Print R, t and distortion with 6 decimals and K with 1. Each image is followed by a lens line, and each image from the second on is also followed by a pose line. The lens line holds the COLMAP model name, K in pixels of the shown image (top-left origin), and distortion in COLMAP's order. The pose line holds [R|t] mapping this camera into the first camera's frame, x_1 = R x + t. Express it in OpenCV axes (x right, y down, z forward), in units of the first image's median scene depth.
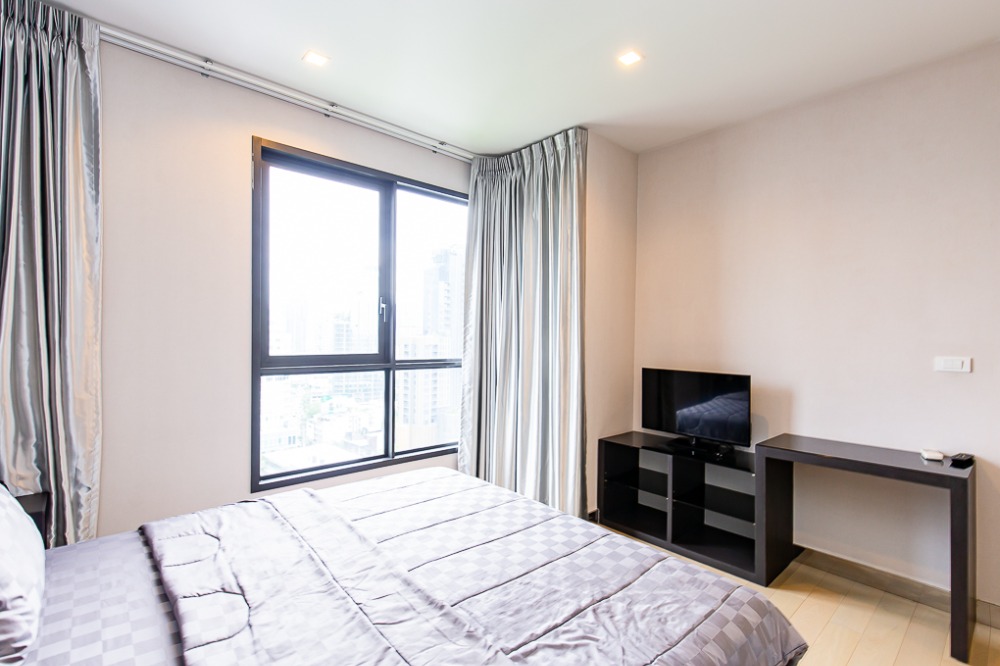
lens RADIAL K [[445.5, 0, 502.8], [0, 445.5, 335.9], [0, 0, 1]] dist [-0.000057, -0.000062]
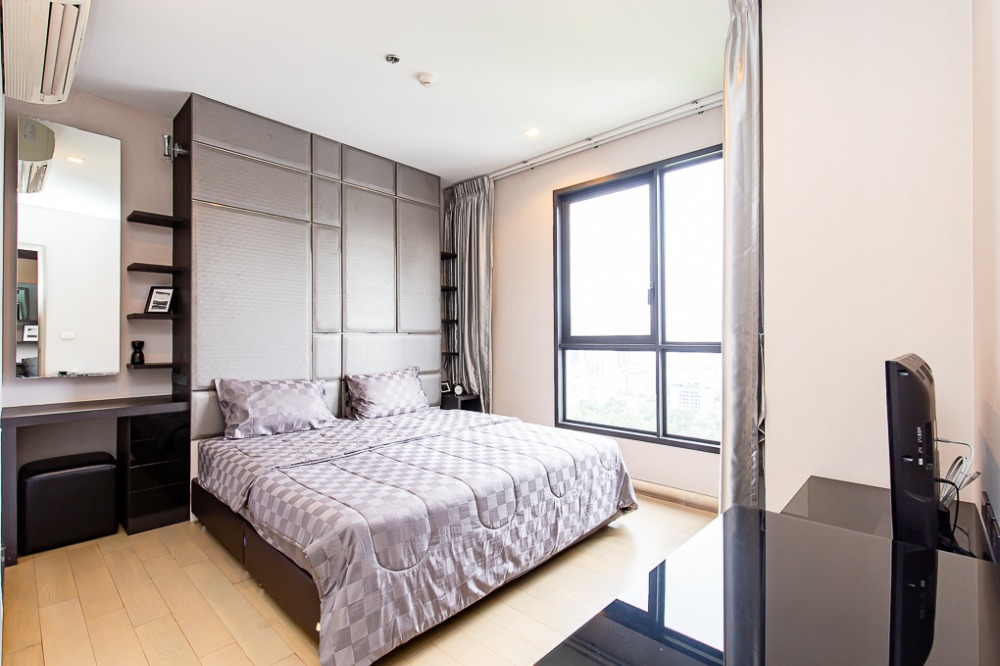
lens RADIAL K [[445.5, 0, 502.8], [0, 445.5, 335.9], [0, 0, 1]] dist [-0.000057, -0.000062]
pose [[0.080704, -0.013898, -0.996641, 0.757163], [-0.000250, 0.999902, -0.013963, 0.056348], [0.996738, 0.001376, 0.080692, 0.567458]]
